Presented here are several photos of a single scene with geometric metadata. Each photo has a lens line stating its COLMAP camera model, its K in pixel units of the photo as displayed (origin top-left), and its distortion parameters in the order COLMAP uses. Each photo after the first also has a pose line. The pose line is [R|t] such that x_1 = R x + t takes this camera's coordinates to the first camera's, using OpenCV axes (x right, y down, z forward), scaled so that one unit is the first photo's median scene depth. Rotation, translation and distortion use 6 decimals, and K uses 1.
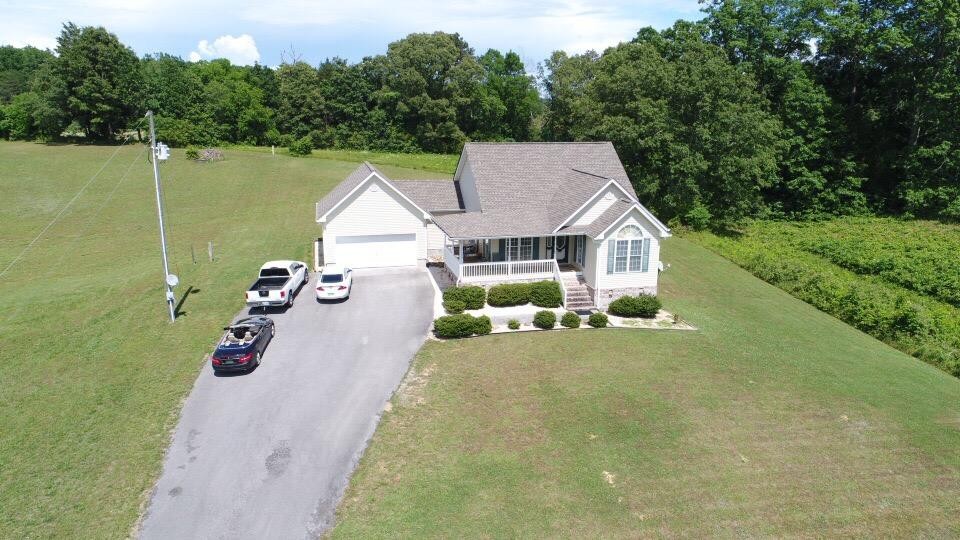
lens RADIAL K [[645.0, 0, 482.4], [0, 645.0, 272.1], [0, 0, 1]] dist [0.003414, 0.000326]
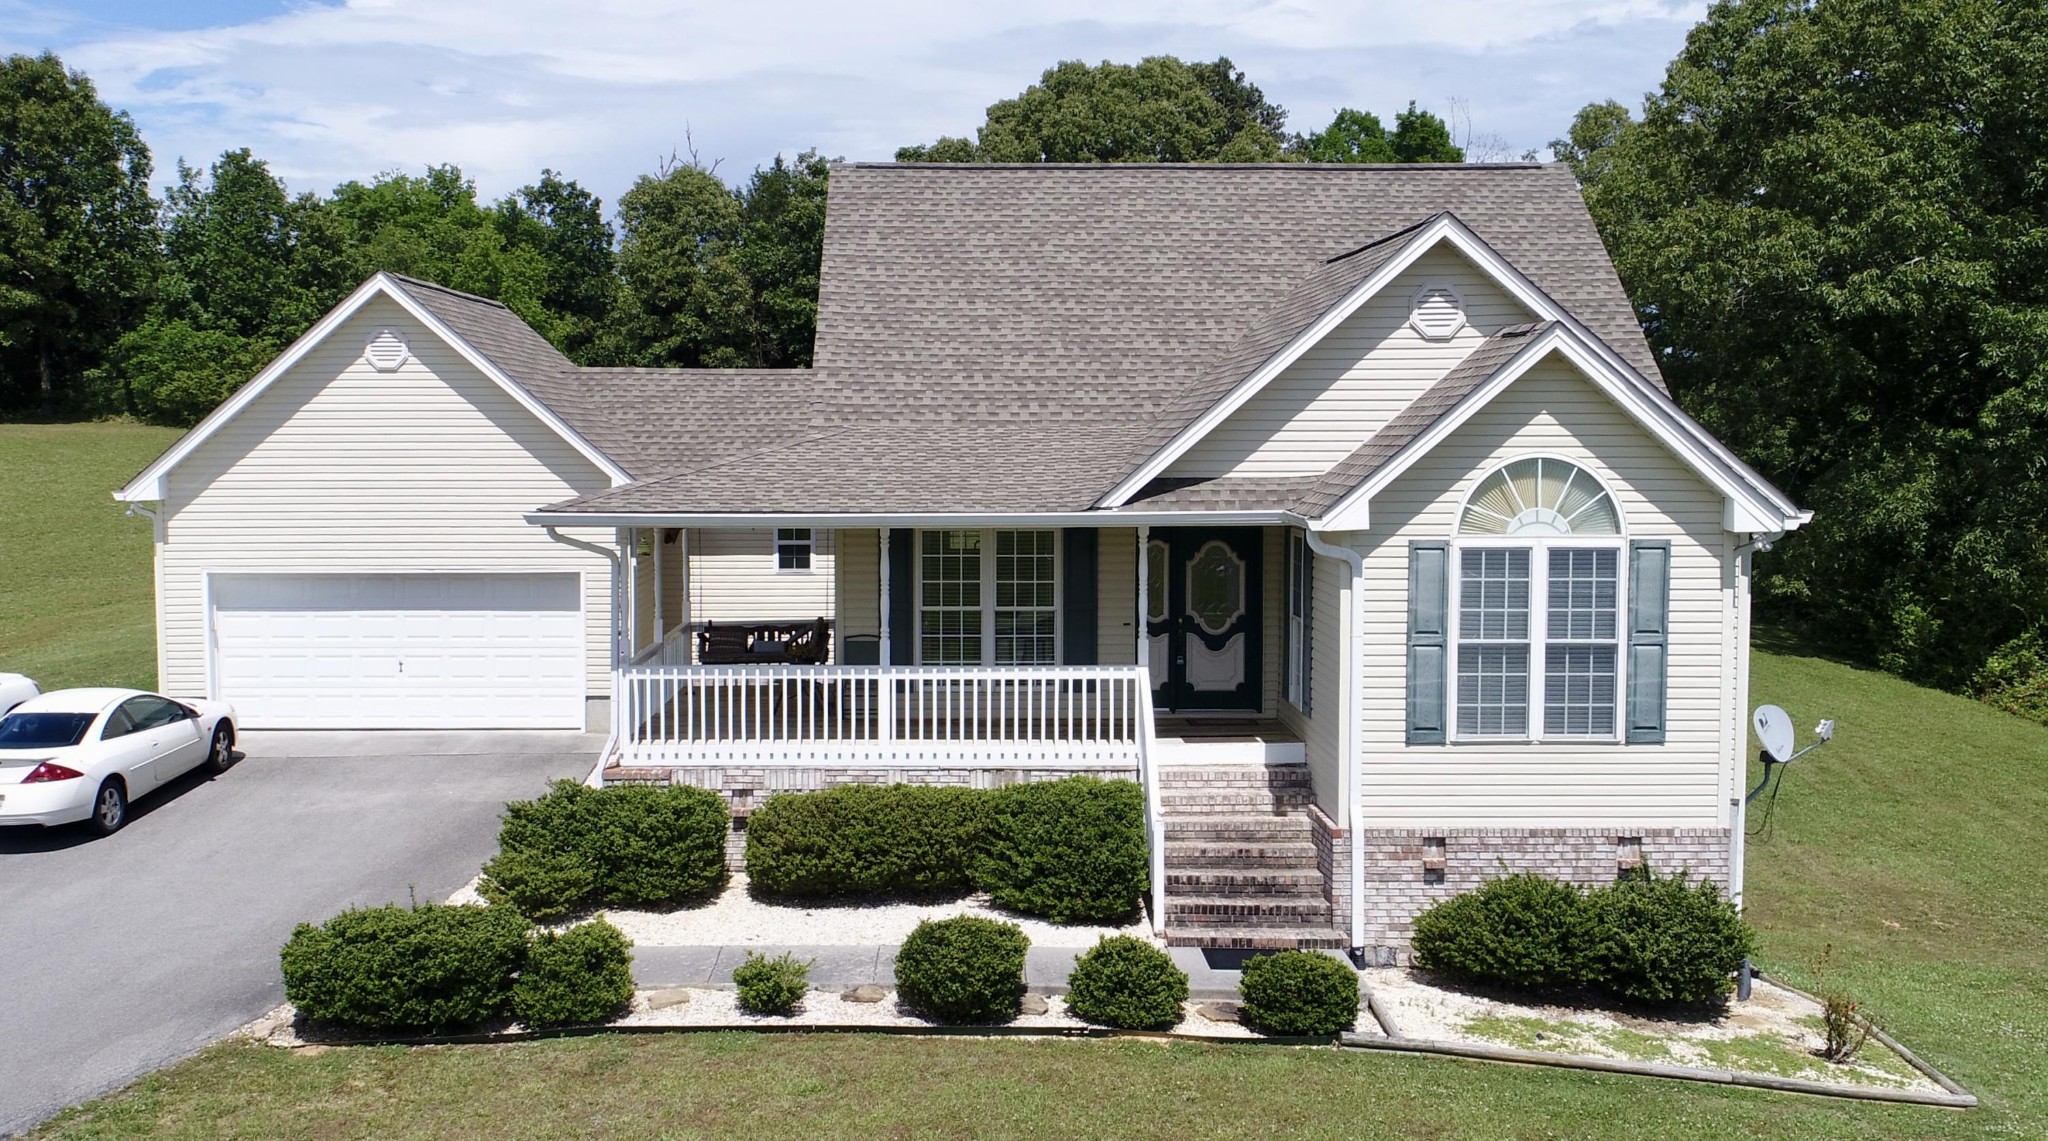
lens RADIAL K [[2093.2, 0, 958.8], [0, 2093.2, 562.8], [0, 0, 1]] dist [0.004764, 0.000845]
pose [[0.972302, 0.006538, -0.233635, 0.206606], [-0.049613, 0.982602, -0.178977, 0.062046], [0.228400, 0.185611, 0.955710, 0.425212]]
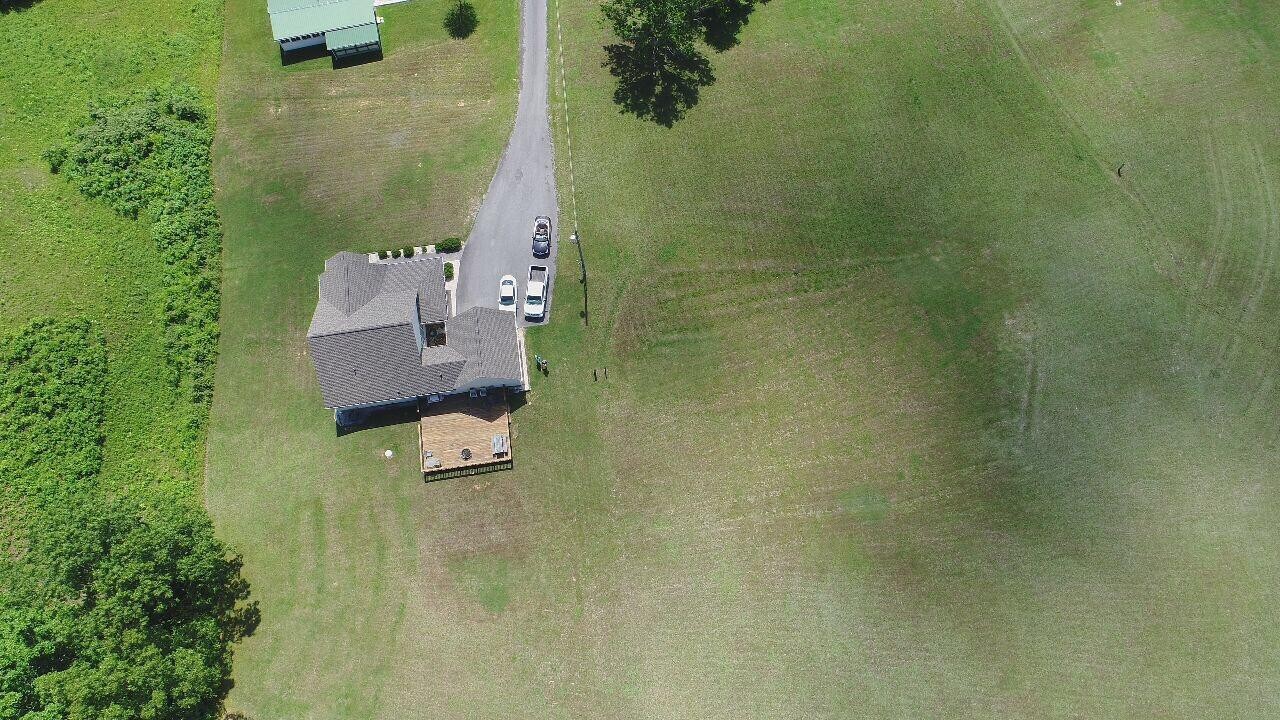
lens RADIAL K [[860.0, 0, 643.3], [0, 860.0, 362.8], [0, 0, 1]] dist [0.003414, 0.000326]
pose [[-0.995175, -0.093880, 0.028503, -0.732210], [0.025578, 0.032208, 0.999154, -2.533089], [-0.094719, 0.995062, -0.029651, 1.278004]]
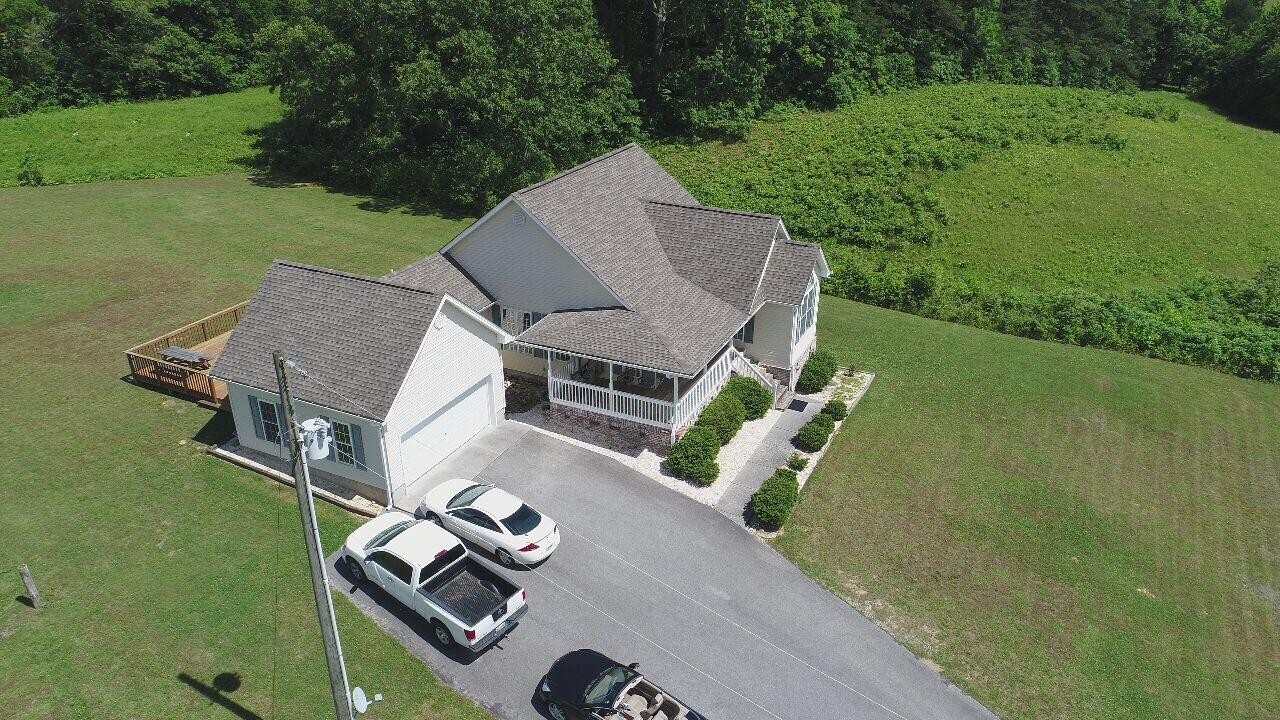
lens RADIAL K [[897.4, 0, 649.1], [0, 897.4, 360.6], [0, 0, 1]] dist [-0.000666, -0.002140]
pose [[0.635454, -0.337000, 0.694715, -0.638019], [0.197204, 0.940723, 0.275954, -0.297590], [-0.746531, -0.038355, 0.664244, 0.438108]]
